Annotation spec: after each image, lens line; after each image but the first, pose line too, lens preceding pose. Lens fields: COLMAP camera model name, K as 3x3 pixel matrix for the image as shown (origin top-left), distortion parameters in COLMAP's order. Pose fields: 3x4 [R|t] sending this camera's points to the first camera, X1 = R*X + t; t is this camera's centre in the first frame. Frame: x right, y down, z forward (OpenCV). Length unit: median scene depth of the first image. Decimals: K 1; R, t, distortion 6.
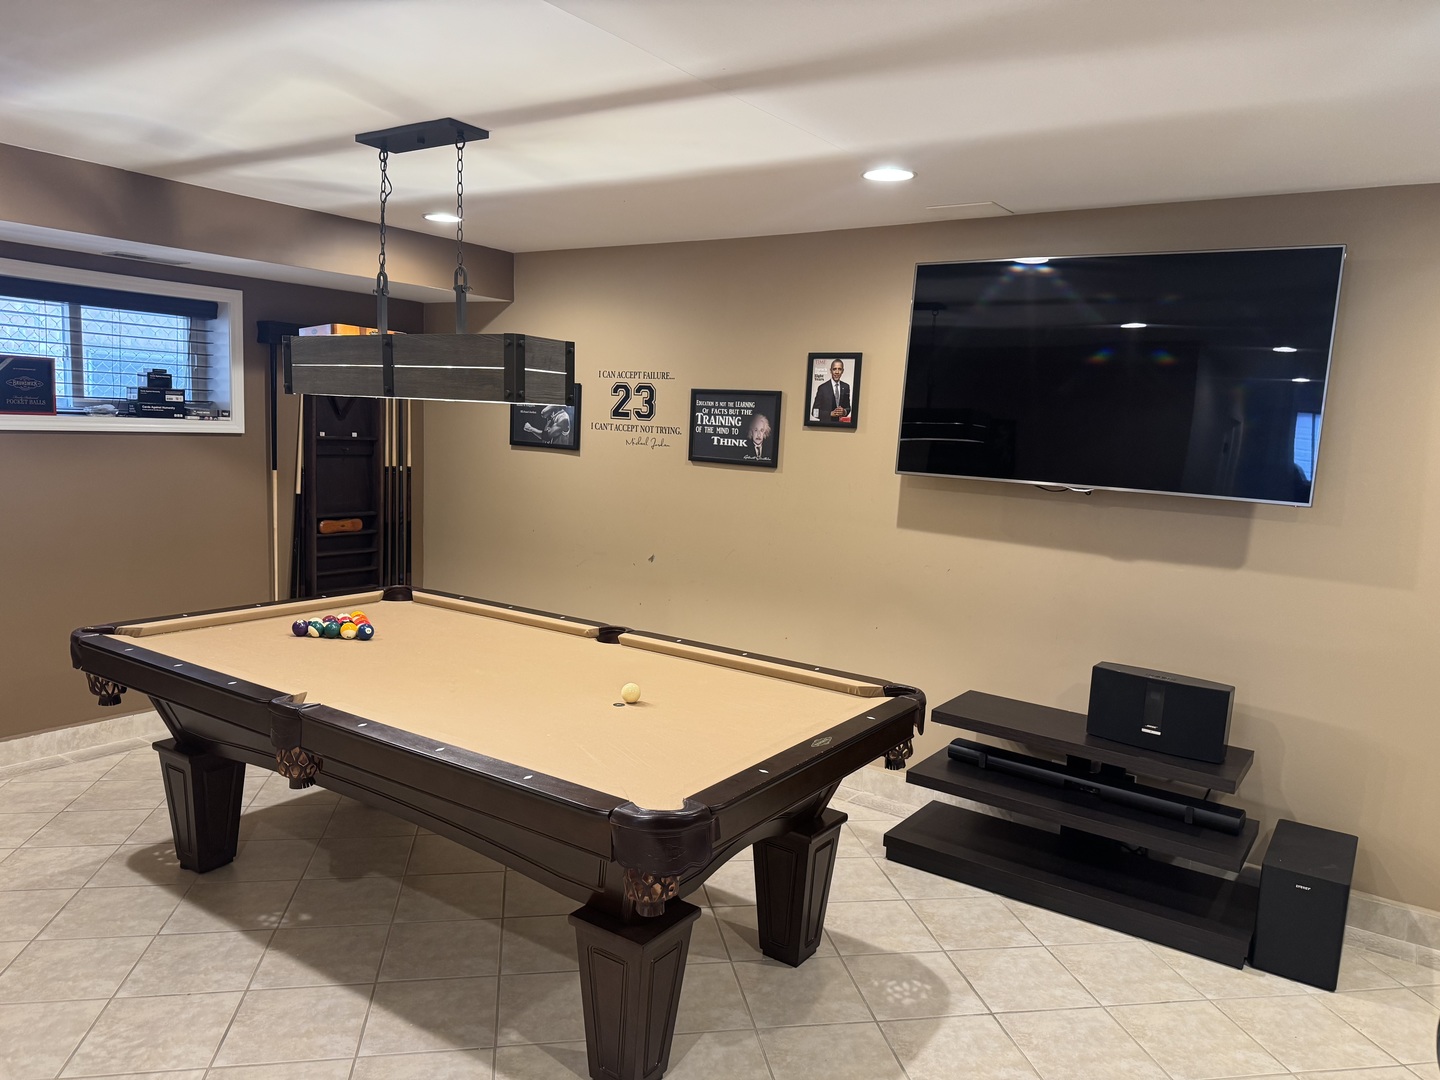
lens RADIAL K [[1012.9, 0, 717.9], [0, 1012.9, 553.2], [0, 0, 1]] dist [0.011396, -0.016795]
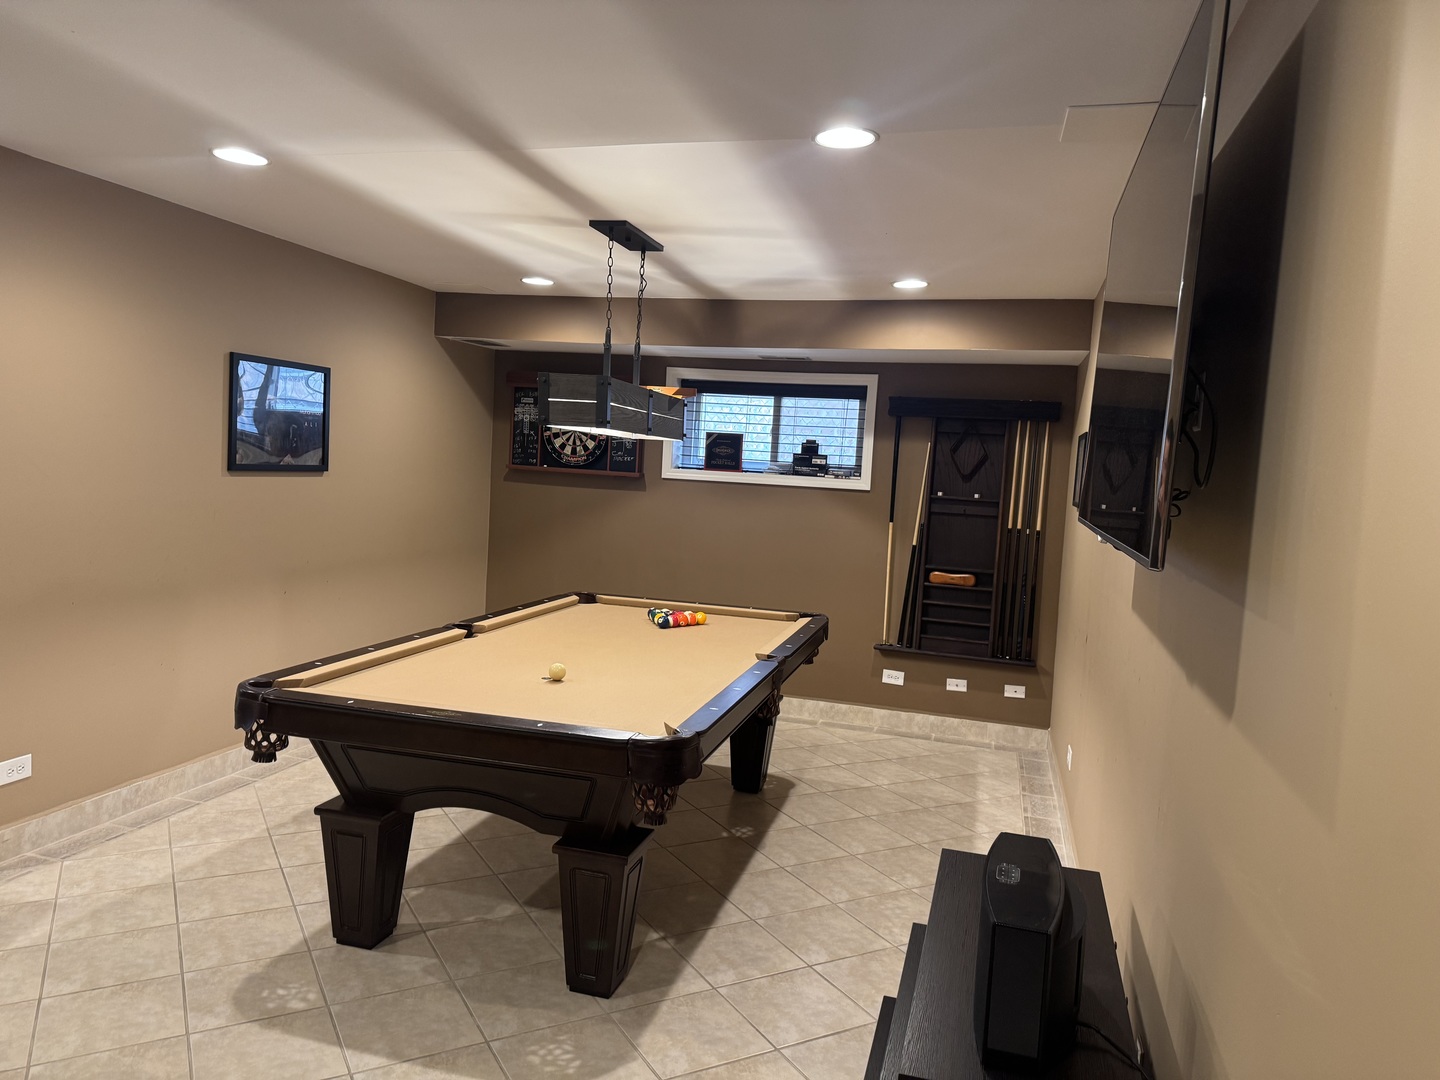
lens RADIAL K [[1012.9, 0, 725.3], [0, 1012.9, 531.3], [0, 0, 1]] dist [0.011396, -0.016795]
pose [[0.330148, 0.035065, -0.943278, 0.658430], [-0.159965, 0.986934, -0.019300, -0.020252], [0.930276, 0.157263, 0.331444, 0.477228]]
